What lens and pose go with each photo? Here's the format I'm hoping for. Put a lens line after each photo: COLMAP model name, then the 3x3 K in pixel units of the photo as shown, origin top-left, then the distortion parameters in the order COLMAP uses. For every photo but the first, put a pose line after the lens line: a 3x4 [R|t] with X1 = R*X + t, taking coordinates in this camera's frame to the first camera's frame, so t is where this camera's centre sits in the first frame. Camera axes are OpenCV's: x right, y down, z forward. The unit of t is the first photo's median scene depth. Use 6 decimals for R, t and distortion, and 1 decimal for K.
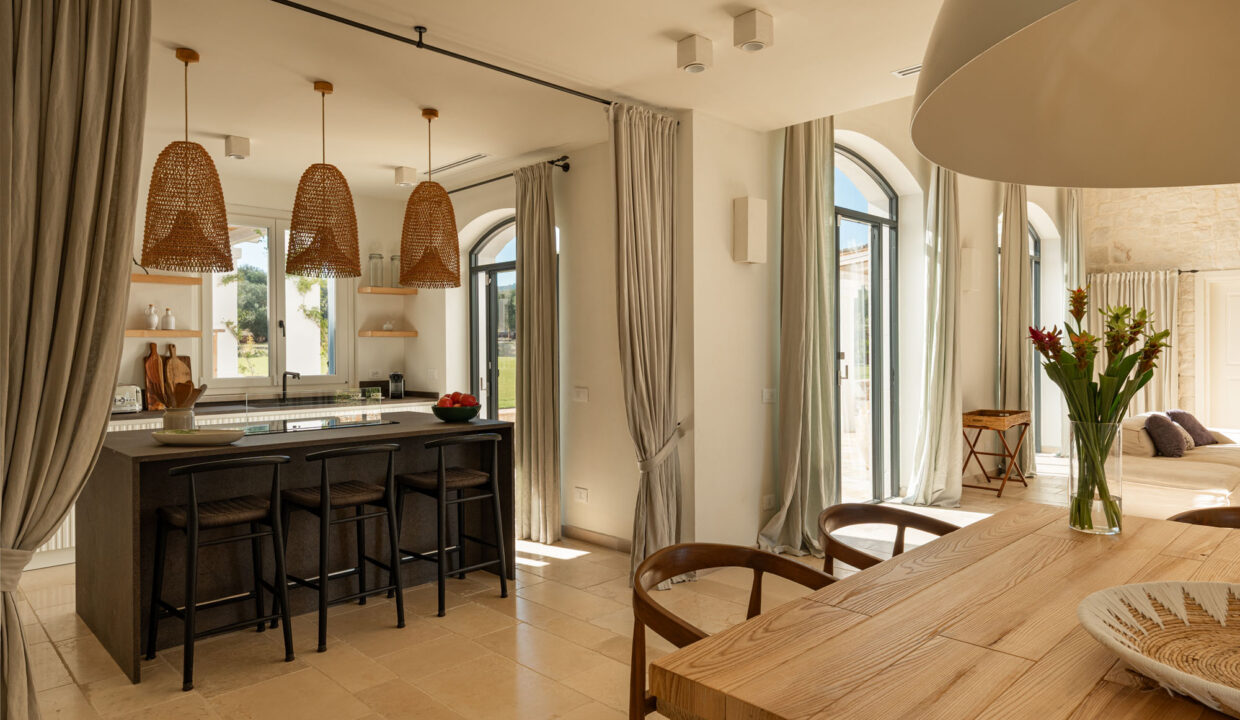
lens RADIAL K [[676.1, 0, 617.9], [0, 676.1, 352.1], [0, 0, 1]] dist [0.000545, 0.000723]
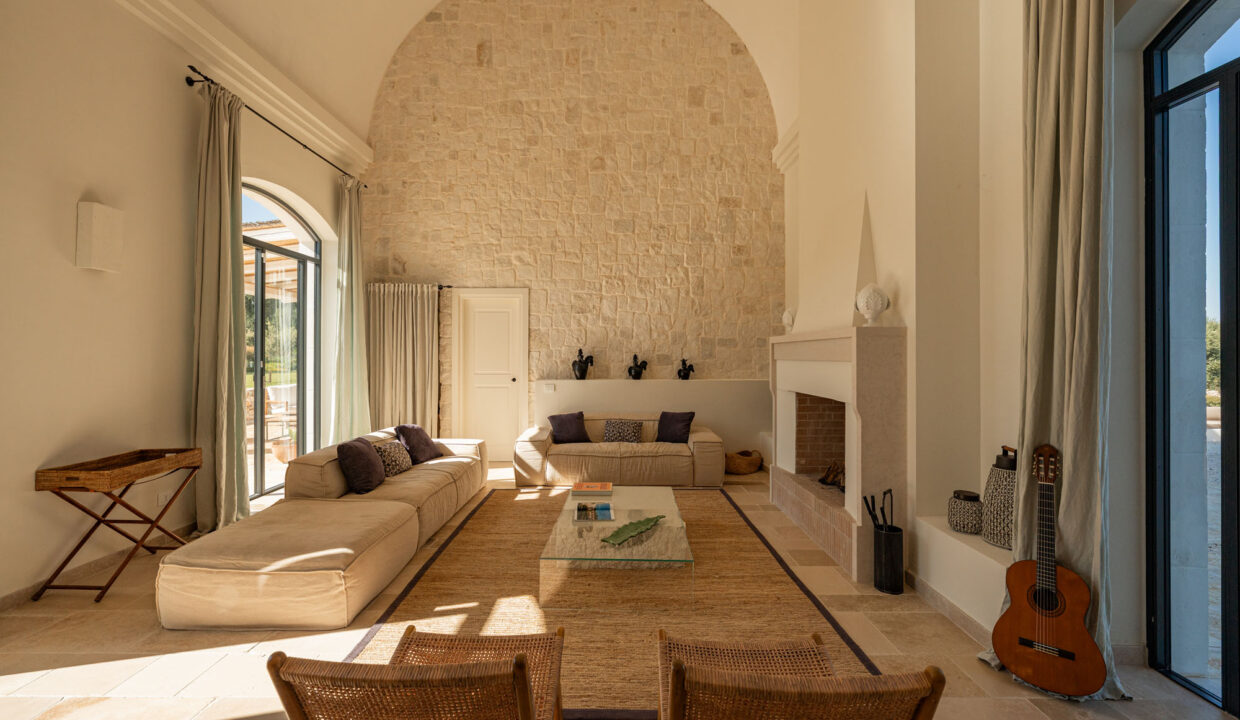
lens RADIAL K [[514.2, 0, 630.1], [0, 514.2, 357.3], [0, 0, 1]] dist [-0.002094, 0.000318]
pose [[0.649025, -0.000272, 0.760767, 0.405767], [0.001023, 0.999999, -0.000515, -0.007361], [-0.760766, 0.001113, 0.649025, 0.248871]]
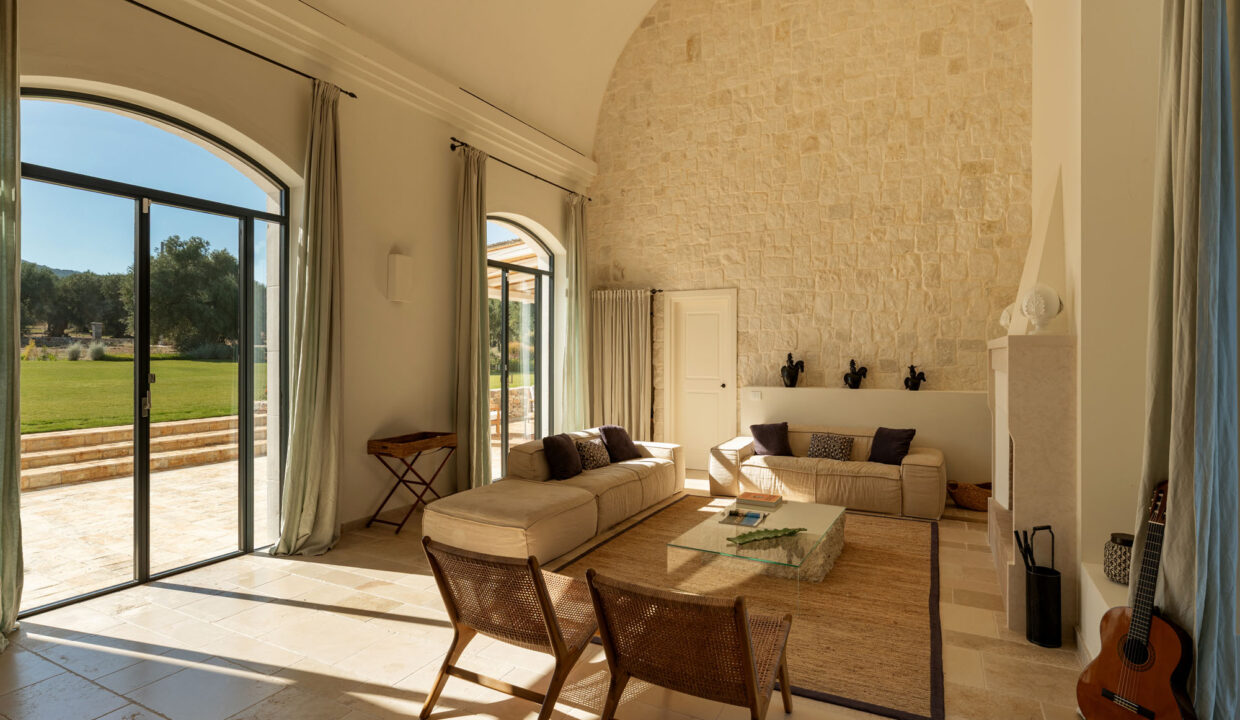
lens RADIAL K [[635.0, 0, 610.2], [0, 635.0, 357.6], [0, 0, 1]] dist [0.002178, -0.001102]
pose [[0.940142, -0.001383, 0.340779, 0.421756], [0.000817, 0.999998, 0.001804, -0.015907], [-0.340781, -0.001417, 0.940142, 0.084376]]
